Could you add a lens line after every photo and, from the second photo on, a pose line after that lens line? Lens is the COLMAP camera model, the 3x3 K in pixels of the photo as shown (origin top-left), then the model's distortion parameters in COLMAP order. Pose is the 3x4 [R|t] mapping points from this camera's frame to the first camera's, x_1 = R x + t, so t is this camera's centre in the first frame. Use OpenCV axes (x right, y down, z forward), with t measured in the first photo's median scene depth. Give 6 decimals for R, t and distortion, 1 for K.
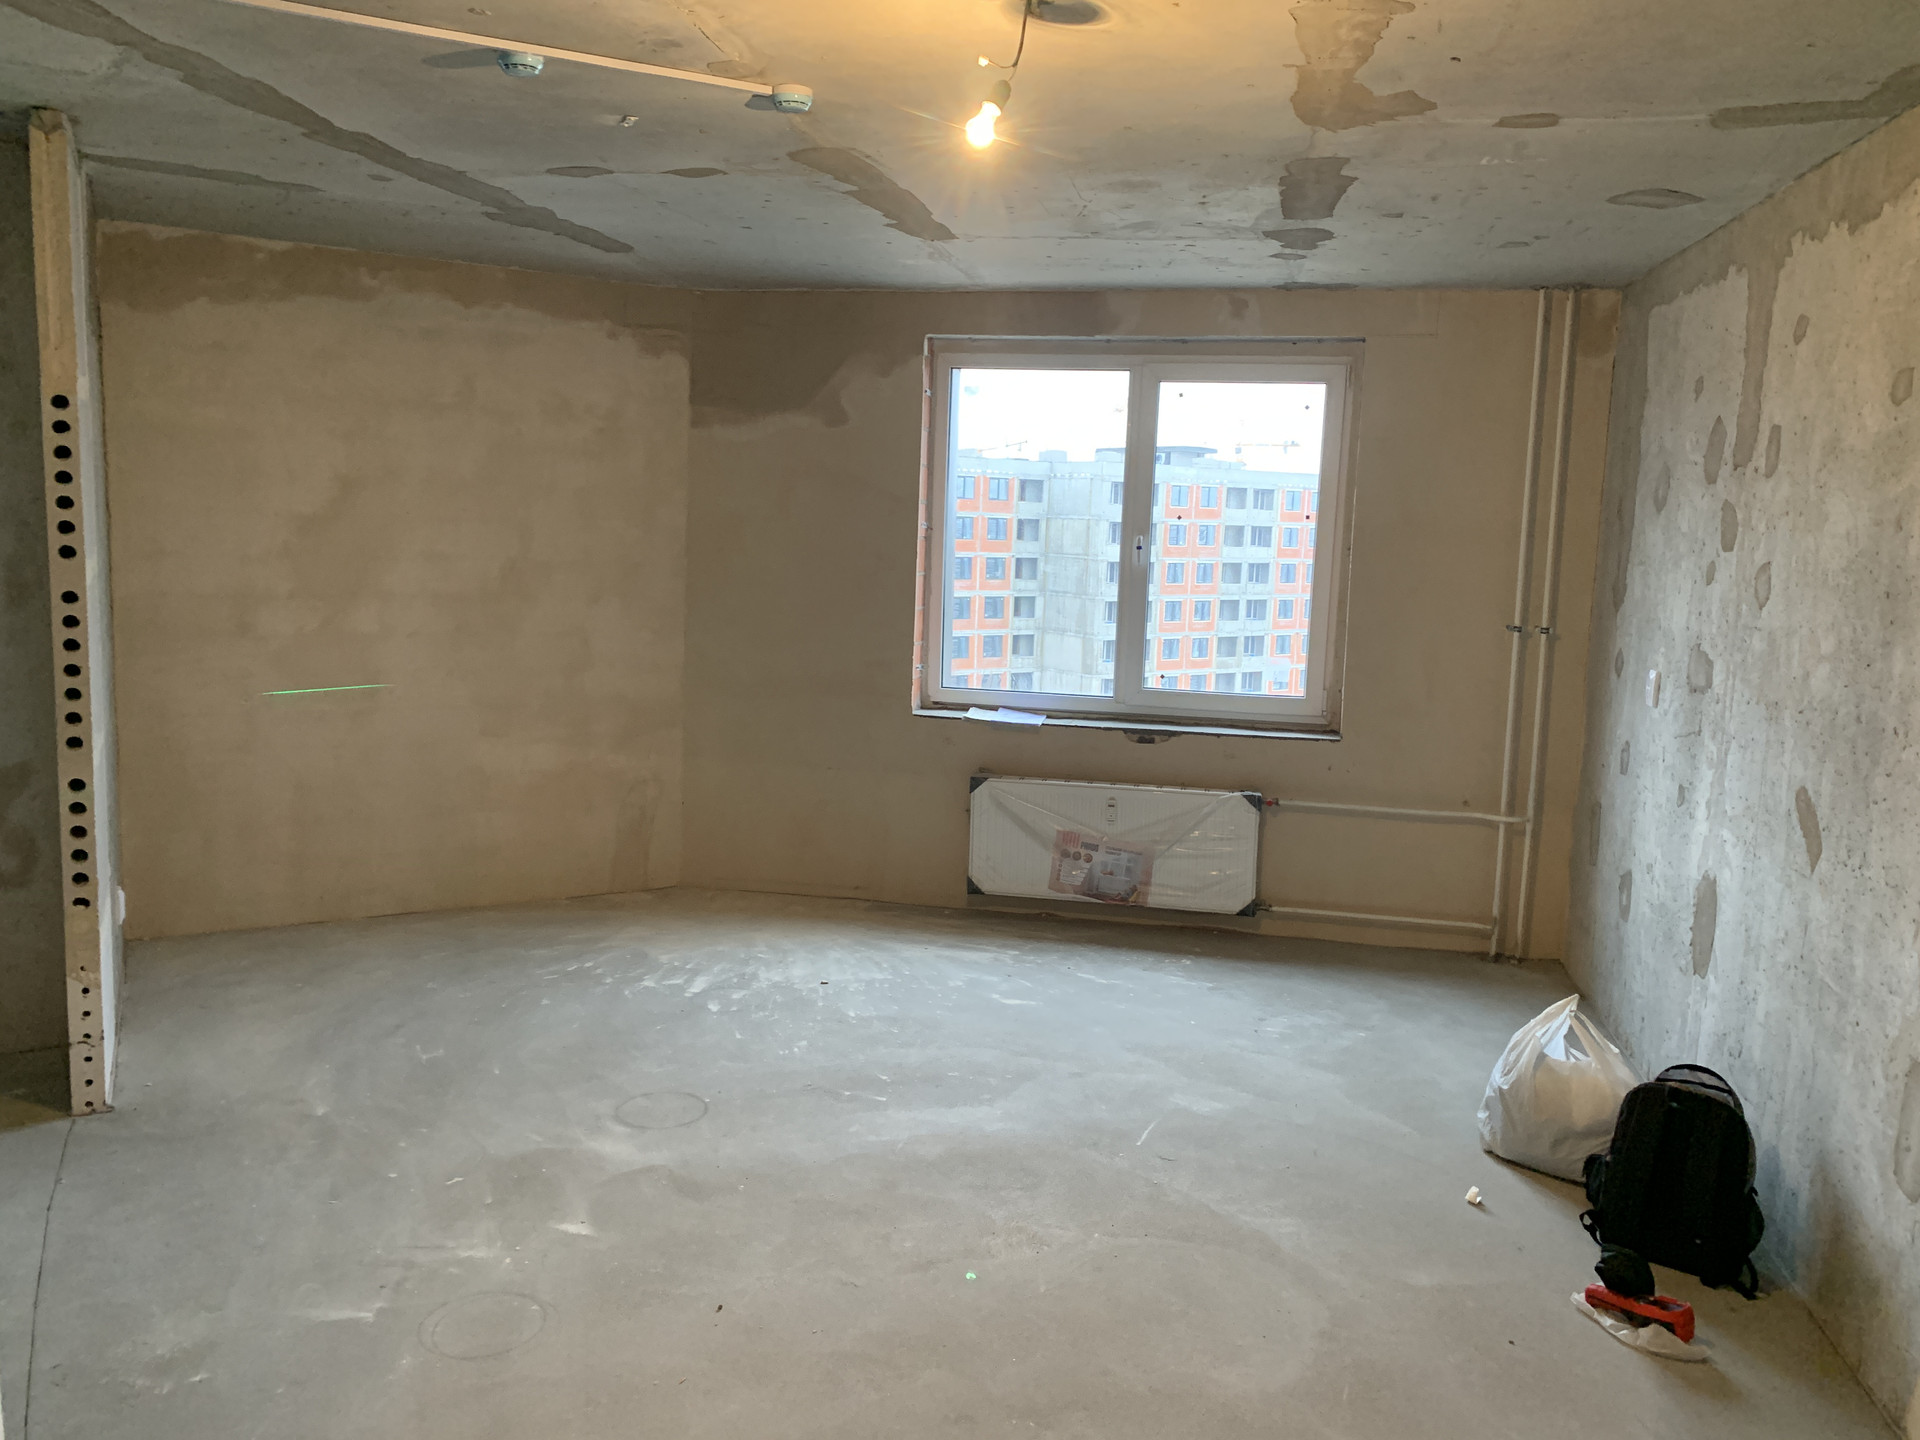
lens RADIAL K [[1452.4, 0, 962.3], [0, 1452.4, 715.3], [0, 0, 1]] dist [0.012550, 0.001447]
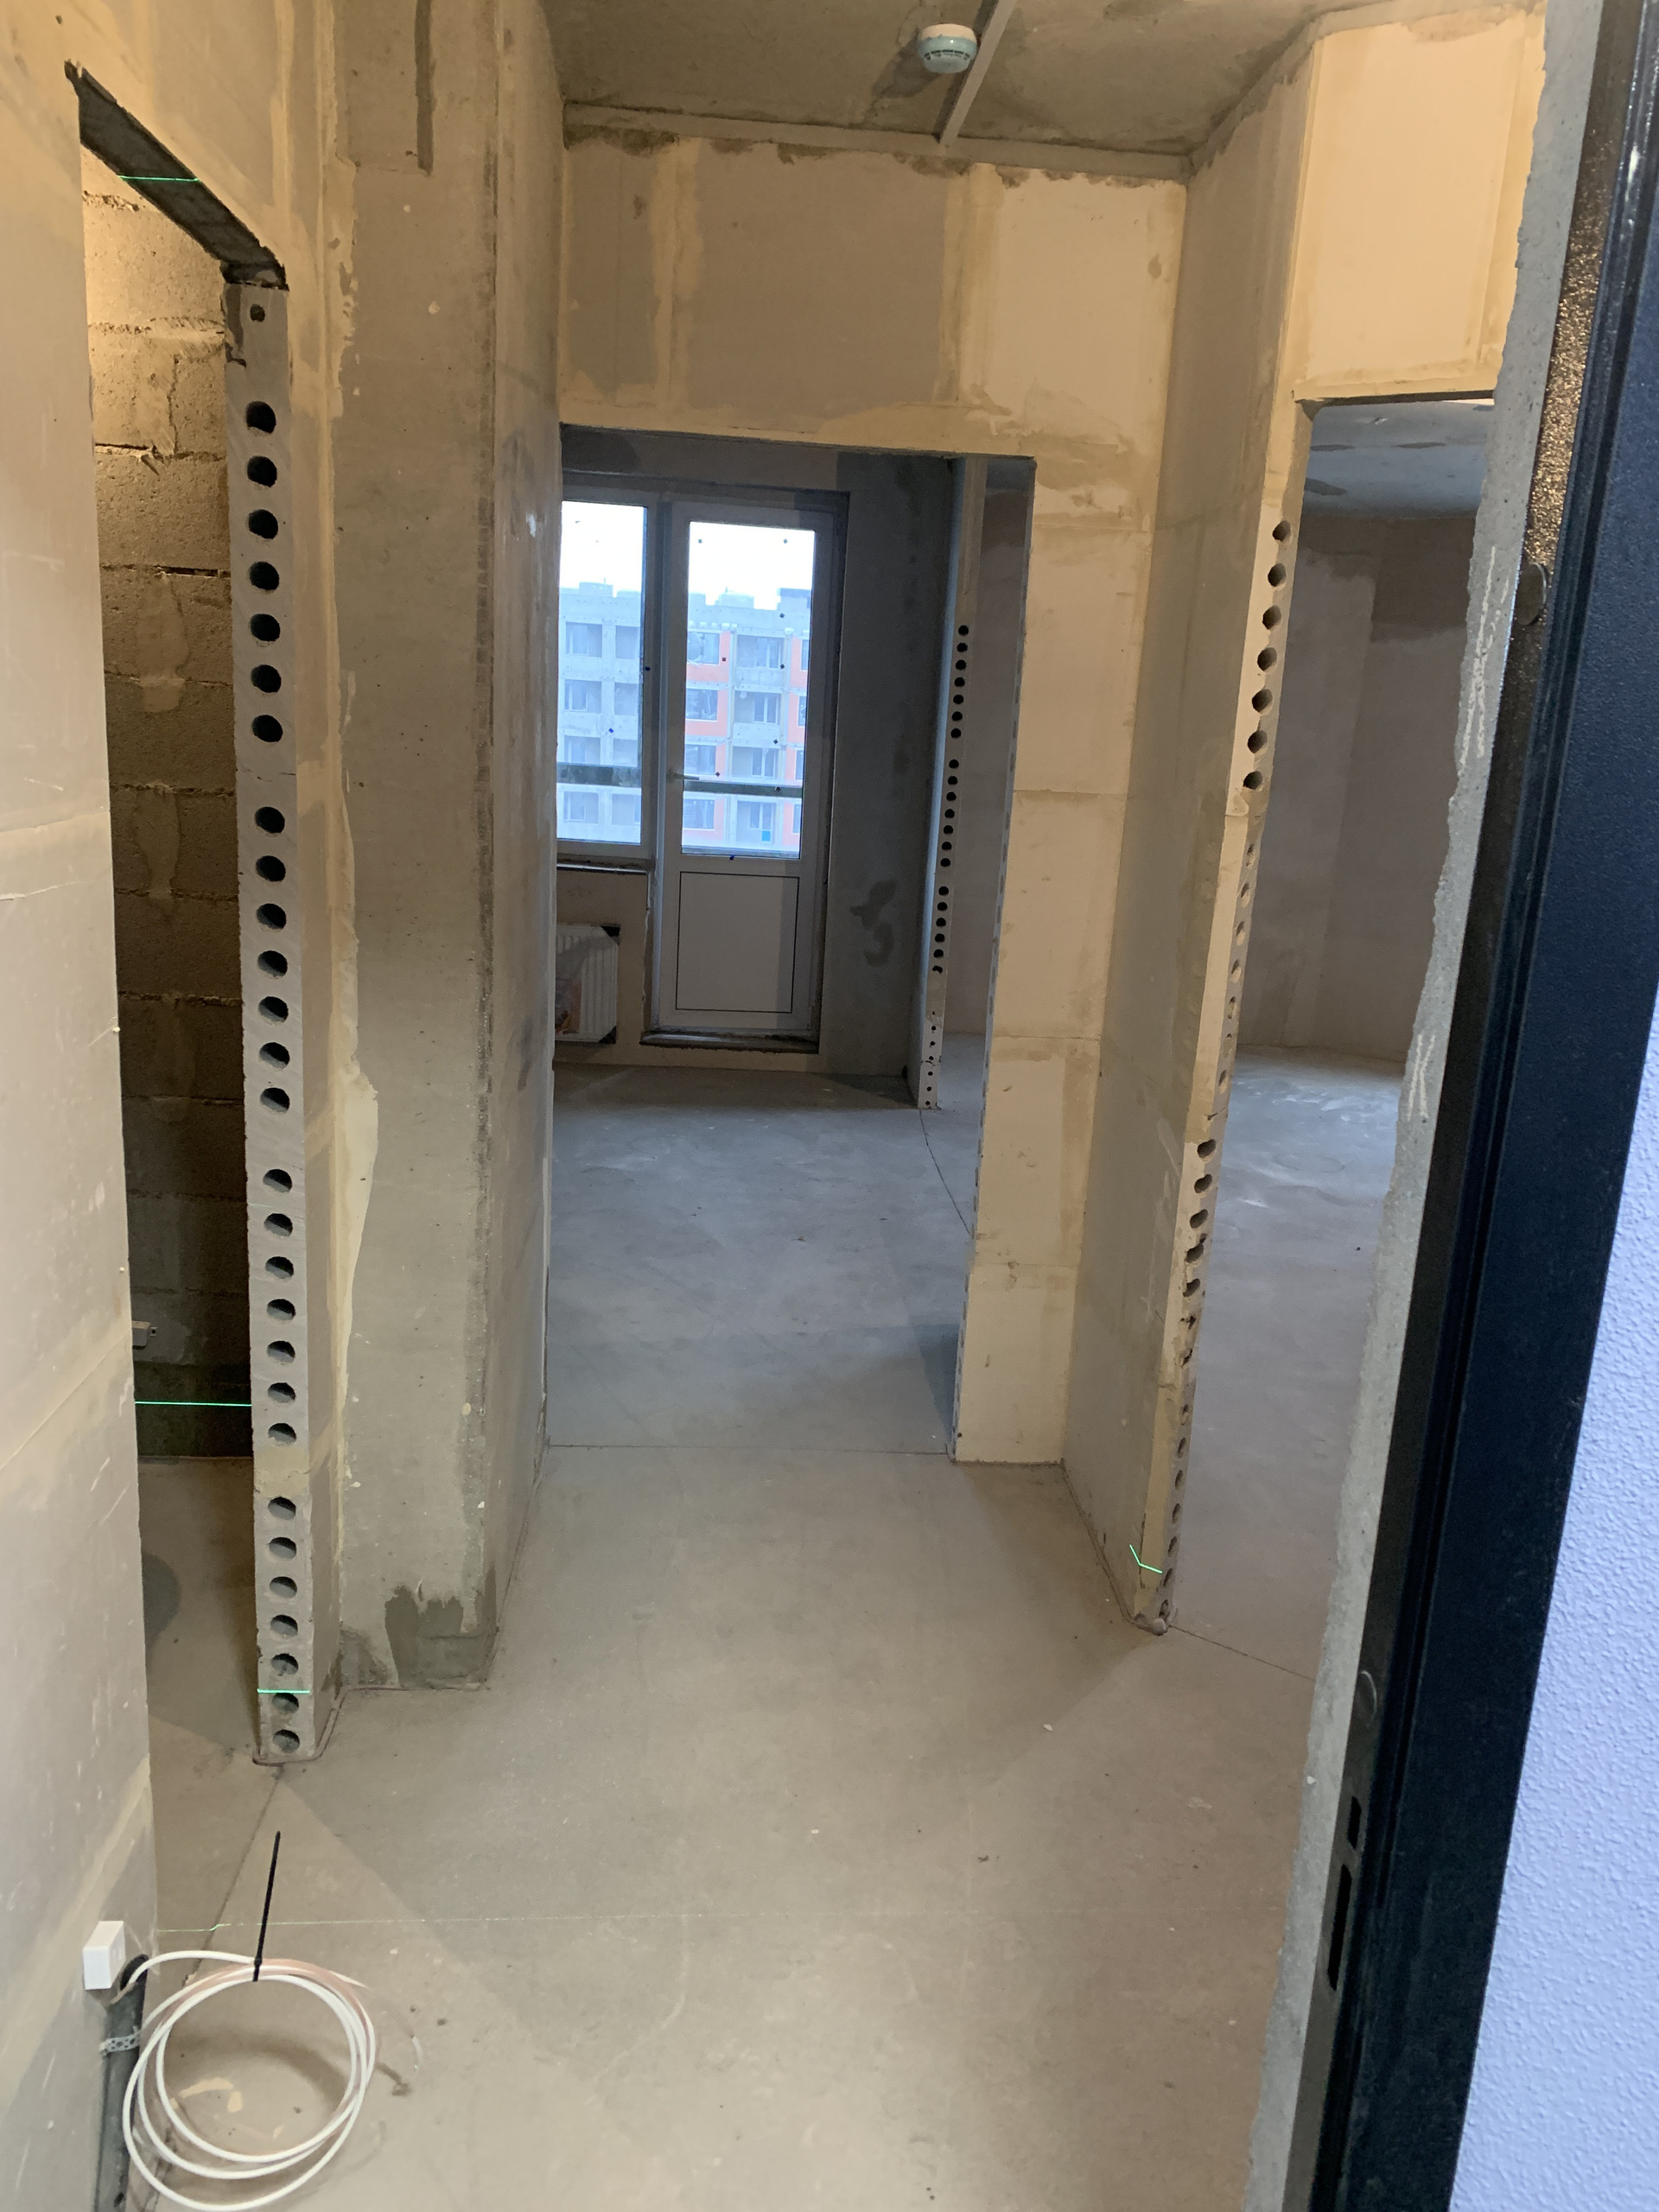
lens RADIAL K [[1673.3, 0, 831.1], [0, 1673.3, 1112.6], [0, 0, 1]] dist [0.012550, 0.001447]
pose [[0.902027, 0.115389, -0.415972, 0.027856], [-0.080145, 0.991625, 0.101280, 0.084882], [0.424174, -0.058019, 0.903720, -0.480990]]
